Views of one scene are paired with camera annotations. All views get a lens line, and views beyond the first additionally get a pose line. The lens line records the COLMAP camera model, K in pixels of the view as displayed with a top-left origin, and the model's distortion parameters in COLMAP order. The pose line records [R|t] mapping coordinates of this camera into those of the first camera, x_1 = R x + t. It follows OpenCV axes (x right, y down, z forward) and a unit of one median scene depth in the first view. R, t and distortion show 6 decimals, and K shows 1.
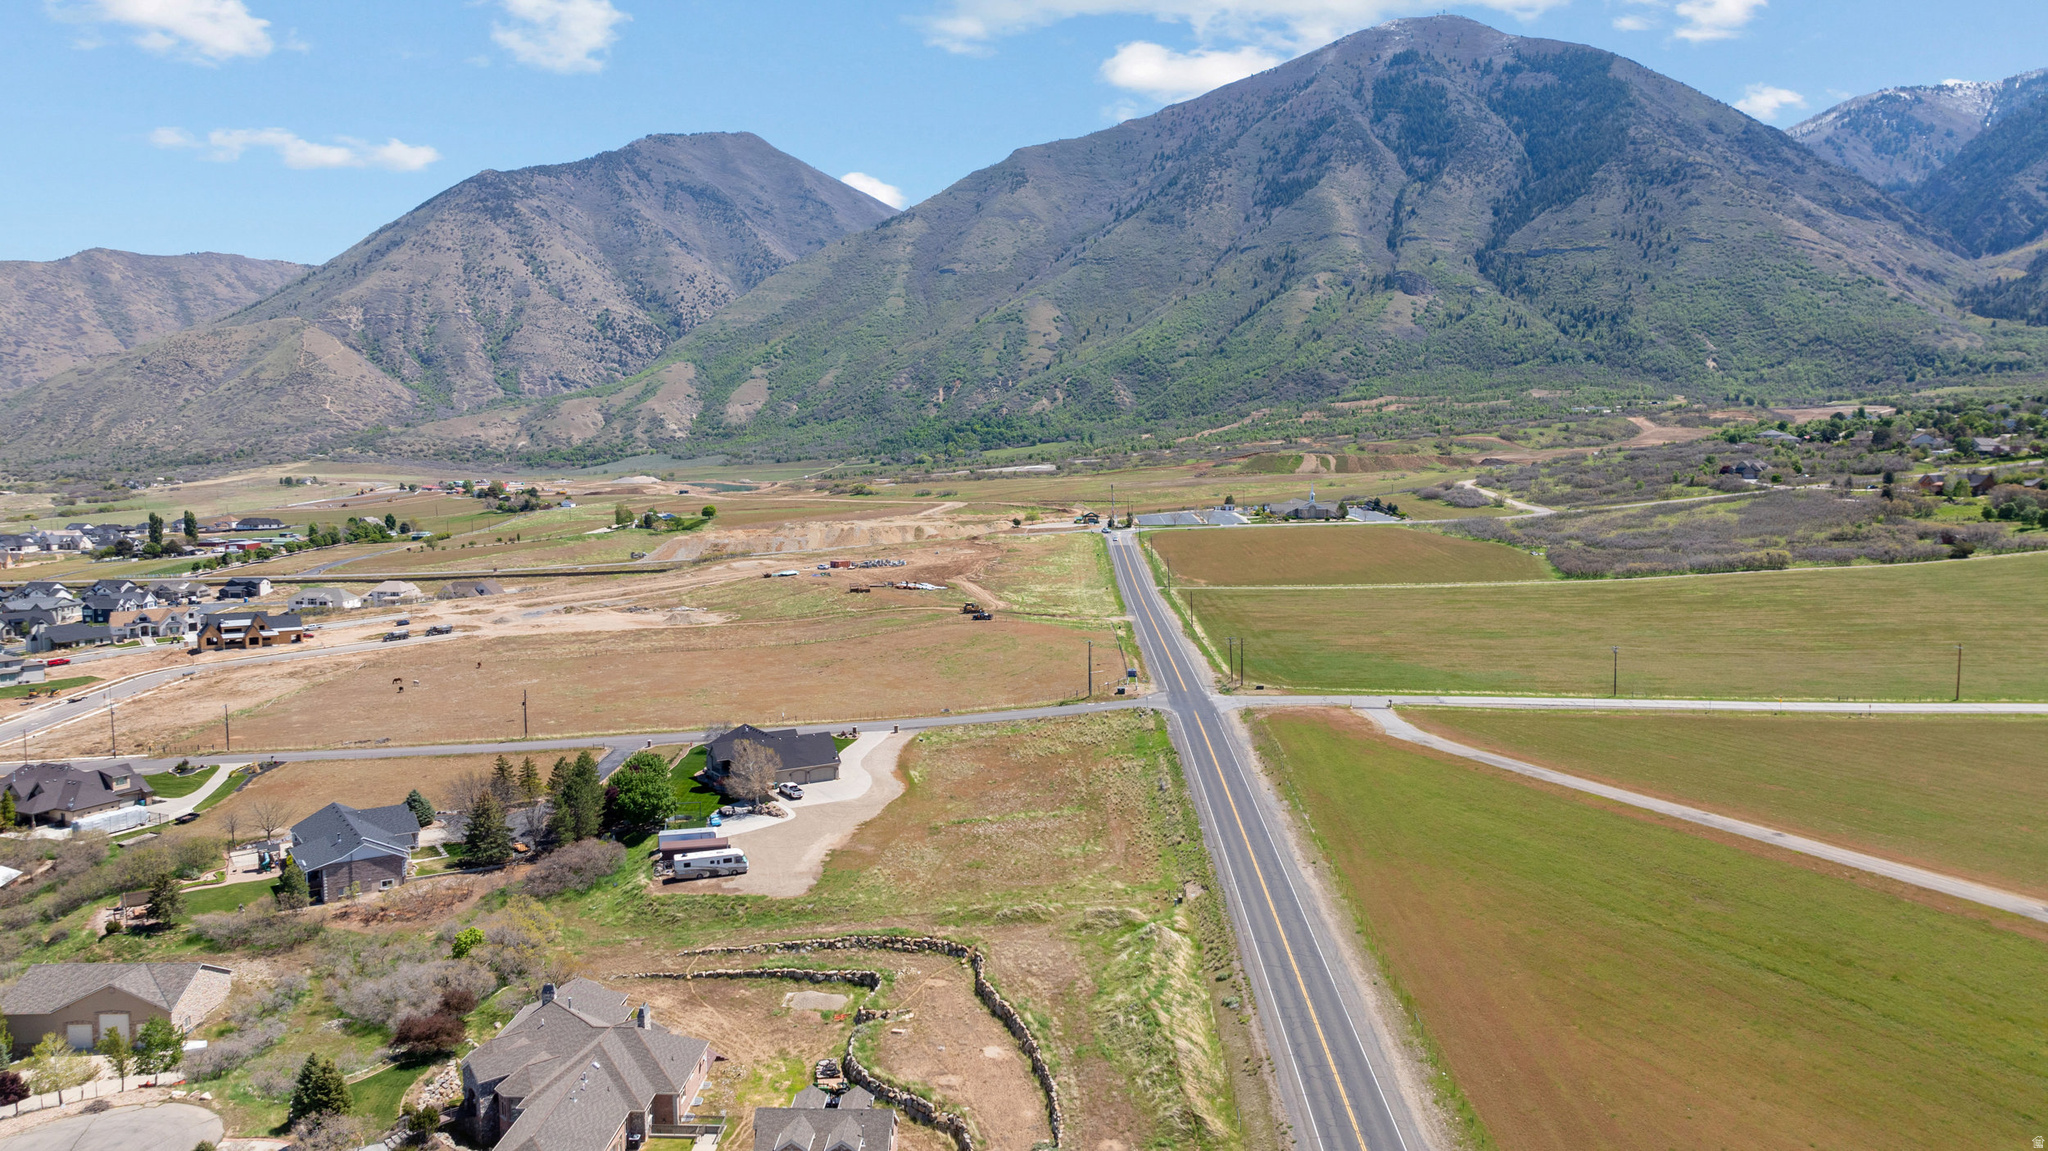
lens RADIAL K [[1442.5, 0, 1027.6], [0, 1442.5, 568.7], [0, 0, 1]] dist [-0.023132, 0.008979]
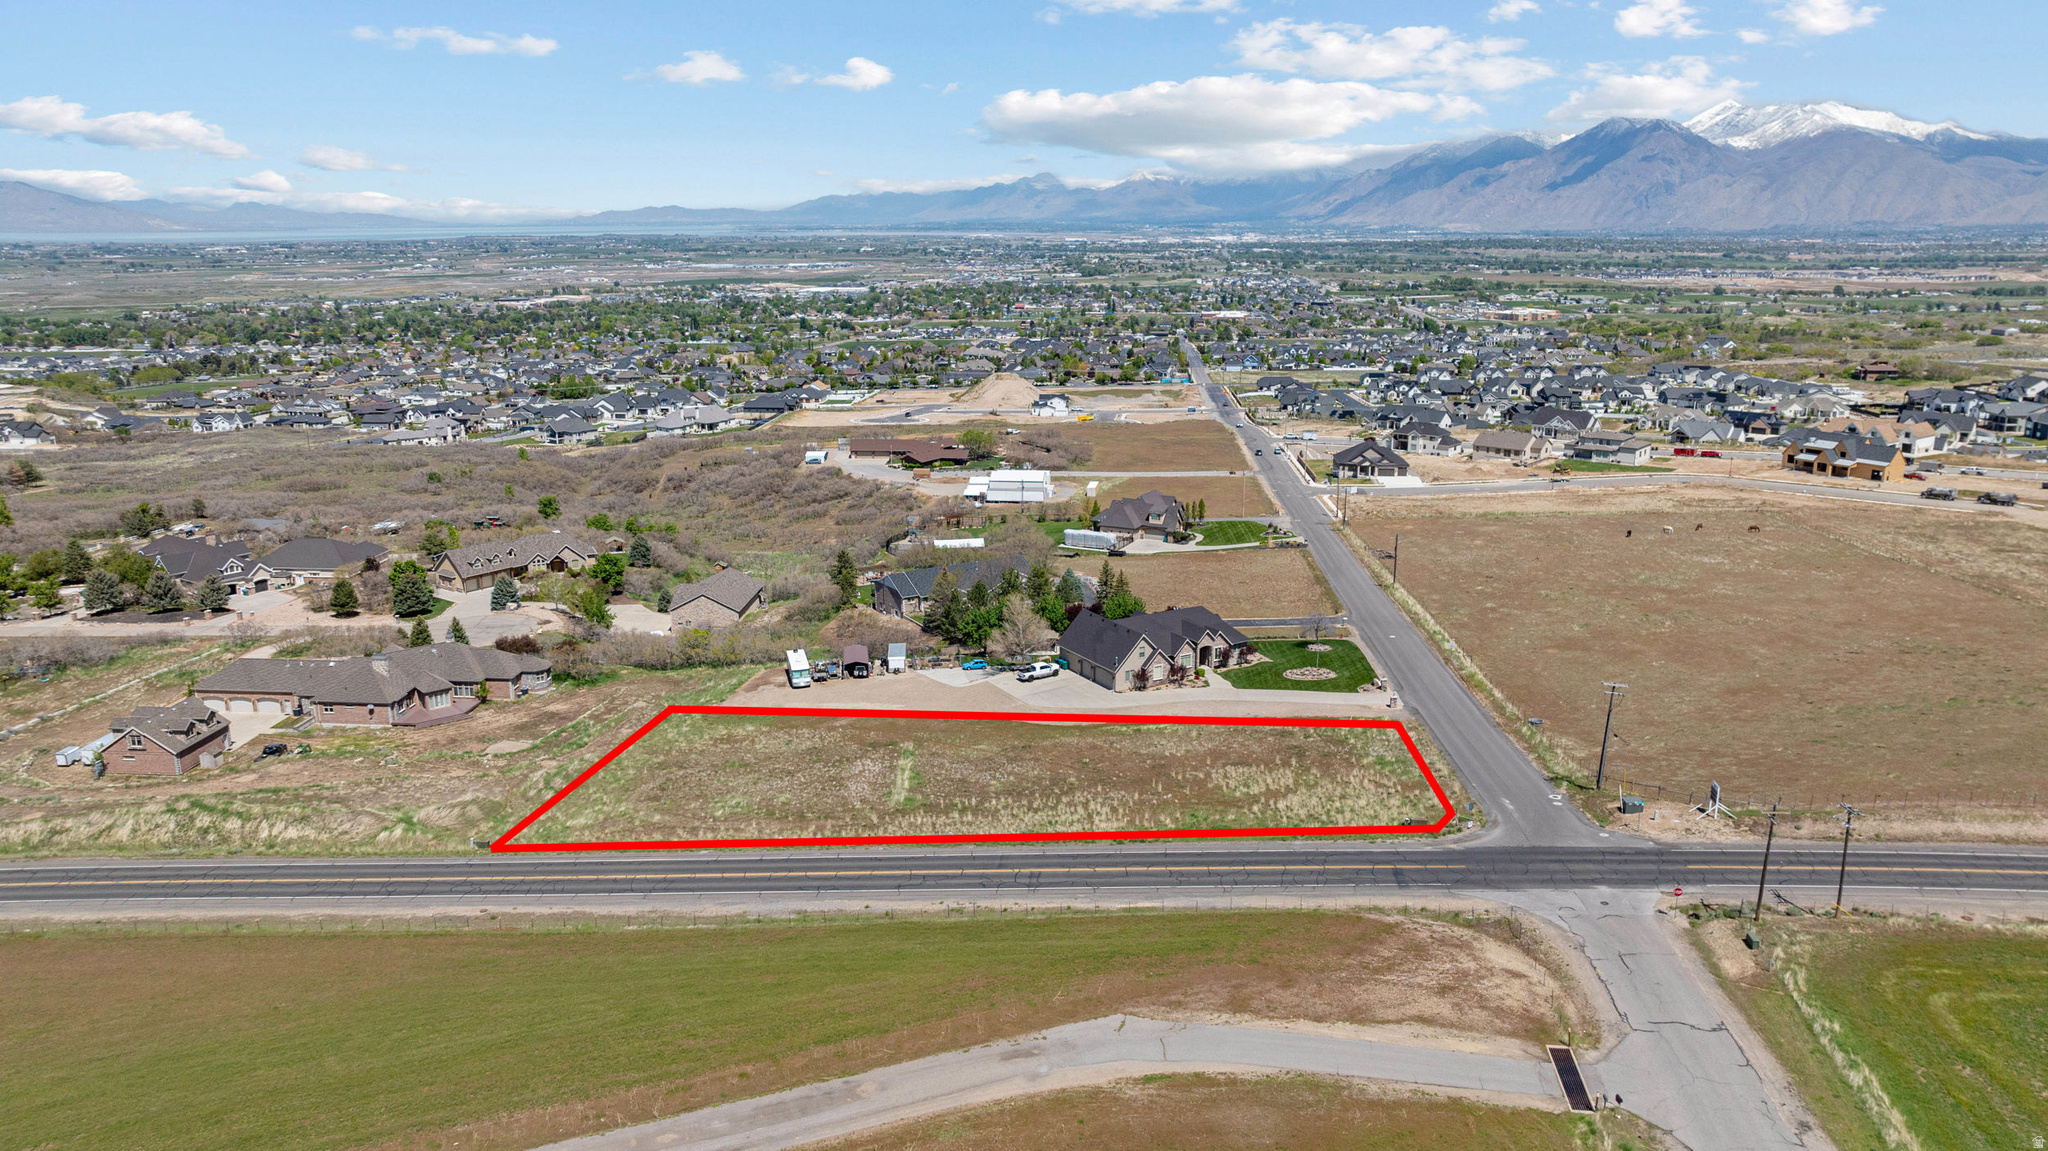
lens RADIAL K [[1442.5, 0, 1027.6], [0, 1442.5, 568.7], [0, 0, 1]] dist [-0.023132, 0.008979]
pose [[-0.054896, 0.238119, -0.969683, 0.059073], [-0.087357, 0.966278, 0.242229, -0.009998], [0.994663, 0.098006, -0.032243, 0.093553]]
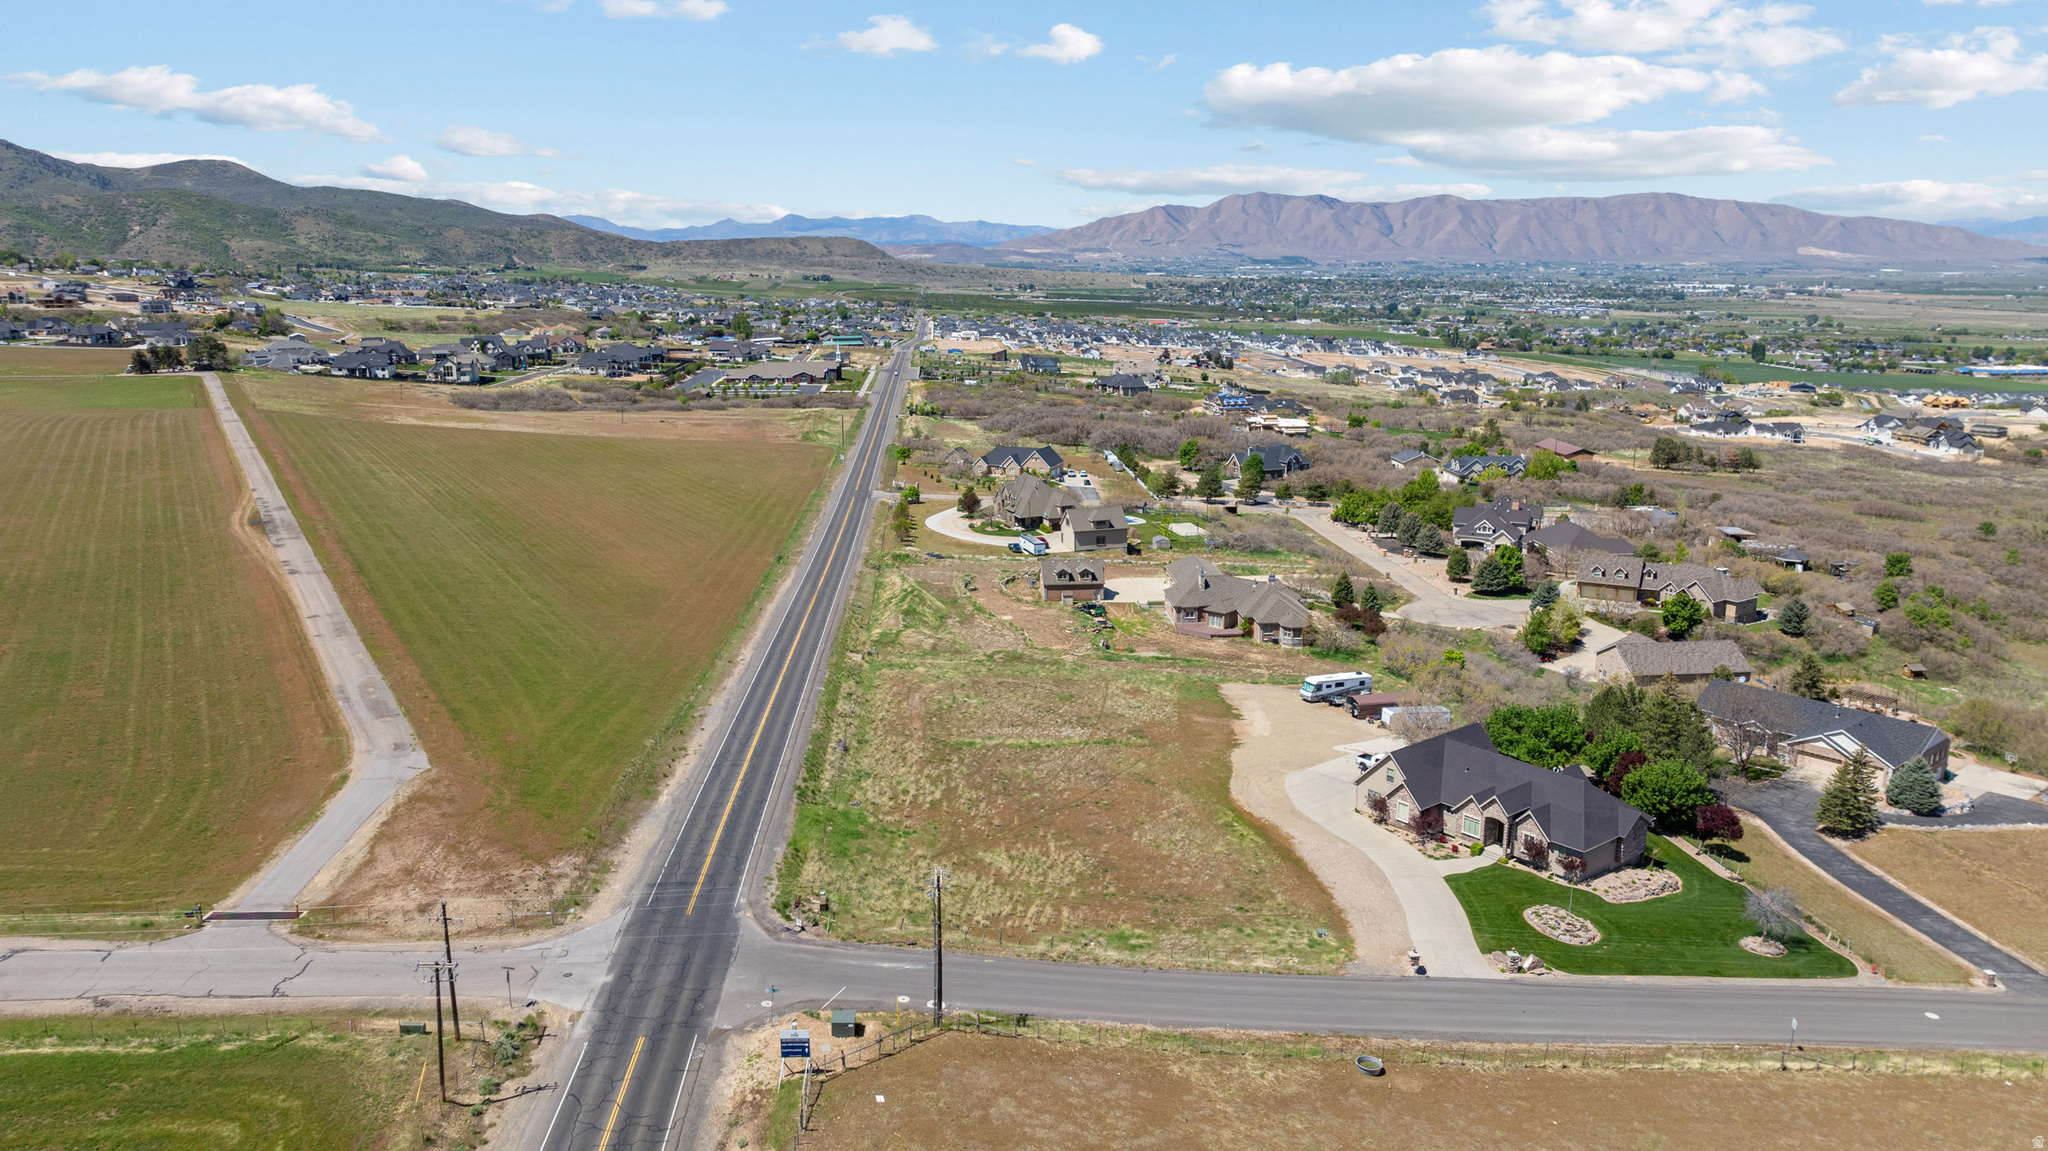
lens RADIAL K [[1442.5, 0, 1027.6], [0, 1442.5, 568.7], [0, 0, 1]] dist [-0.023132, 0.008979]
pose [[-0.995757, 0.022366, -0.089257, 0.005785], [-0.006035, 0.952048, 0.305889, -0.013249], [0.091818, 0.305130, -0.947874, 0.147972]]
